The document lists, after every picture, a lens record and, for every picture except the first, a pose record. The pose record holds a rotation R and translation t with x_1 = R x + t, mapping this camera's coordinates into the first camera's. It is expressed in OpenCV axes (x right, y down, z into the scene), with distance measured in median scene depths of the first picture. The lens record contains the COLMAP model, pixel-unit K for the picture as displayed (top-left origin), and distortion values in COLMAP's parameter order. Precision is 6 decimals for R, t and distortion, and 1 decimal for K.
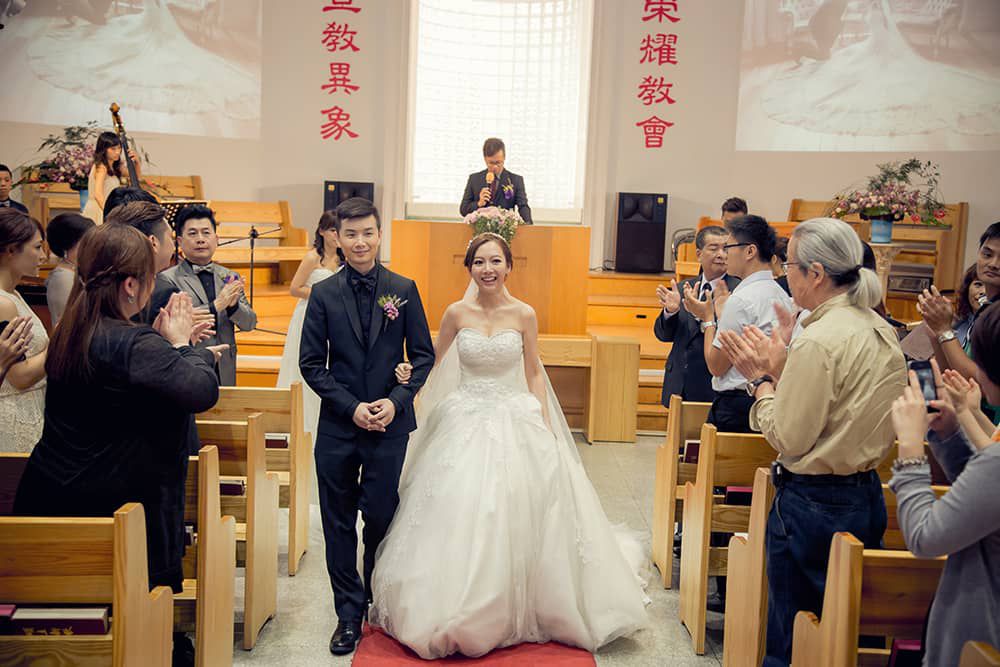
lens RADIAL K [[1299.2, 0, 500.0], [0, 1299.2, 333.5], [0, 0, 1]] dist [0.113555, 0.010631]
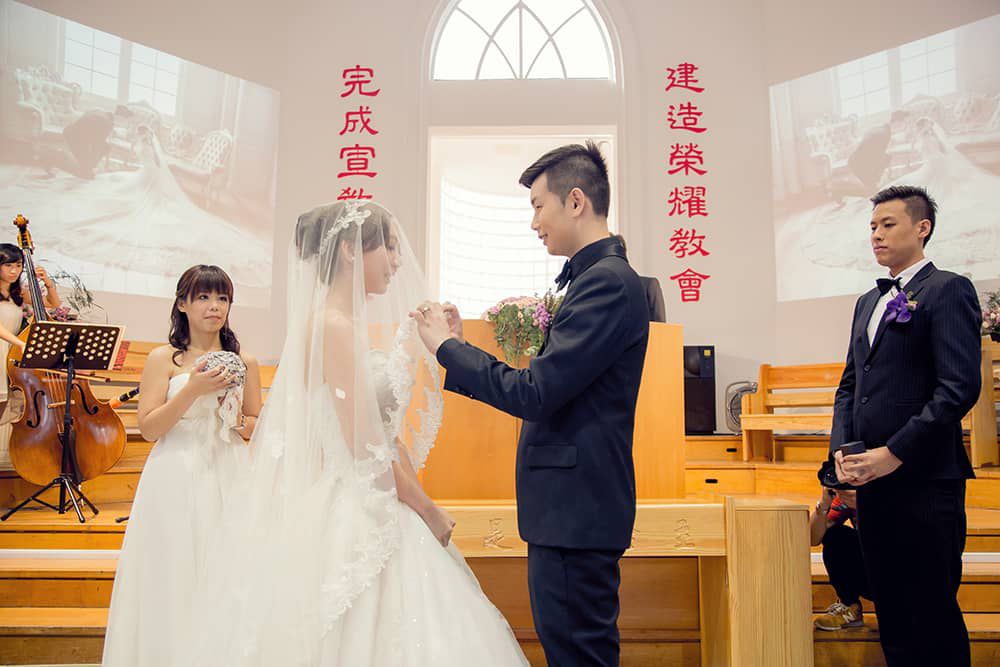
lens RADIAL K [[888.7, 0, 500.0], [0, 888.7, 333.5], [0, 0, 1]] dist [-0.056555, 0.015993]
pose [[0.999172, -0.037852, -0.014938, -0.010013], [0.034054, 0.978736, -0.202278, 0.003568], [0.022277, 0.201602, 0.979214, 0.392781]]
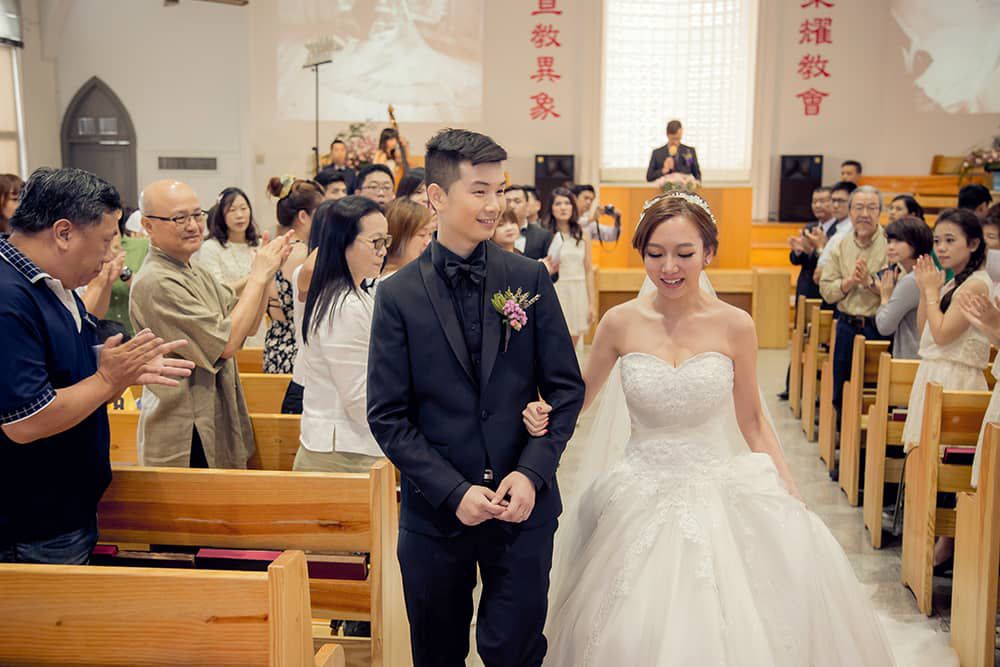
lens RADIAL K [[1309.9, 0, 466.3], [0, 1309.9, 333.7], [0, 0, 1]] dist [0.095309, -0.015818]
pose [[0.987573, -0.011927, -0.156710, -0.005918], [0.016739, 0.999427, 0.029417, 0.014941], [0.156269, -0.031675, 0.987207, -0.241907]]
